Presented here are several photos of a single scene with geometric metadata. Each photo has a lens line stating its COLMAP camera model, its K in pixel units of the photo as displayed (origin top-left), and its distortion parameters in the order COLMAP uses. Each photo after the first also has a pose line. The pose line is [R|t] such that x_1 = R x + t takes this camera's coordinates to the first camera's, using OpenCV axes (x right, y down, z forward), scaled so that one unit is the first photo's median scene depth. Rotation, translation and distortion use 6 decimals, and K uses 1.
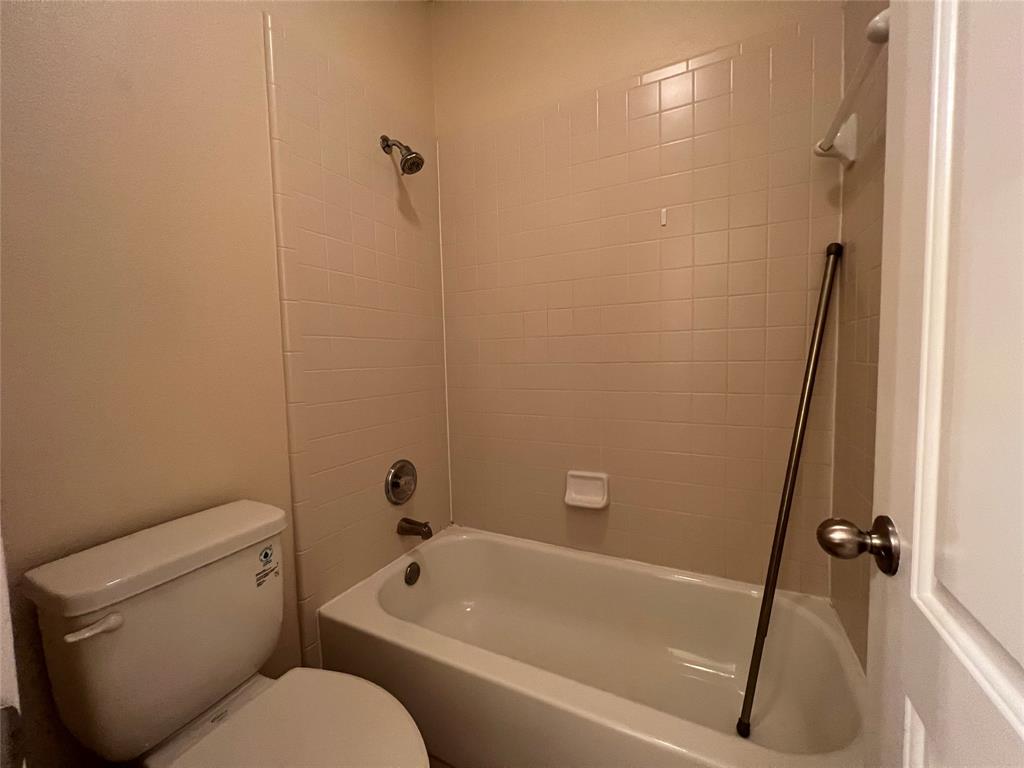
lens RADIAL K [[410.8, 0, 513.0], [0, 410.8, 386.2], [0, 0, 1]] dist [0.001041, 0.001126]
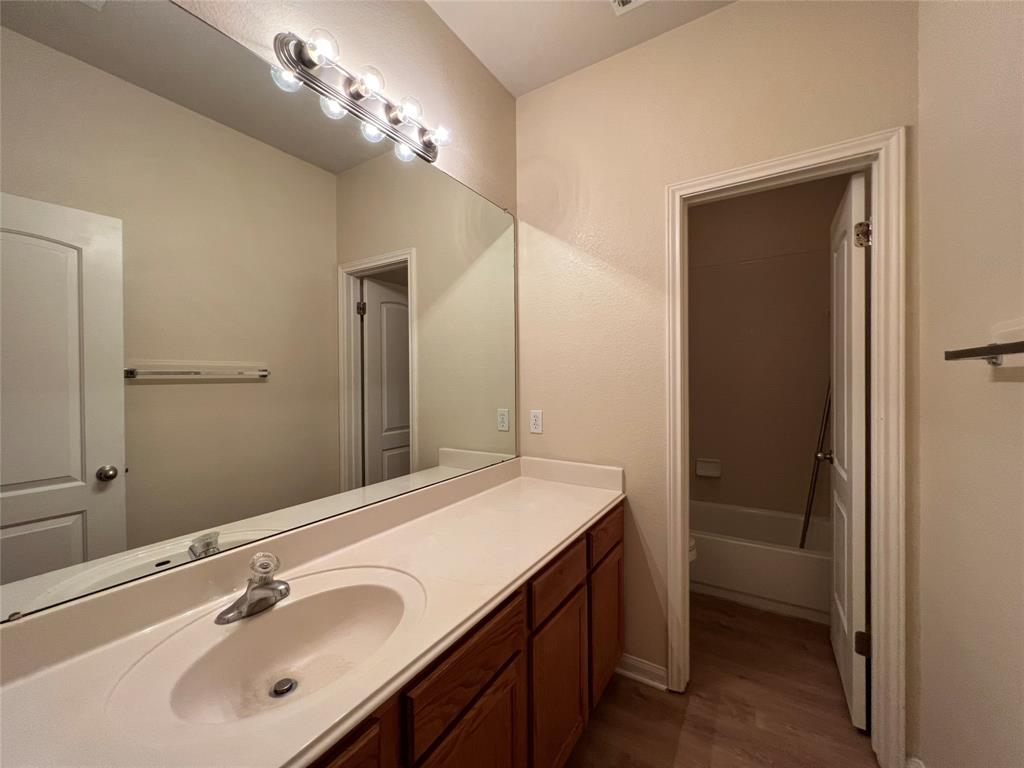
lens RADIAL K [[410.8, 0, 512.8], [0, 410.8, 379.6], [0, 0, 1]] dist [0.001041, 0.001126]
pose [[0.996274, 0.023760, -0.082910, -0.710836], [-0.028919, 0.997683, -0.061588, -0.019565], [0.081254, 0.063756, 0.994652, -1.237926]]
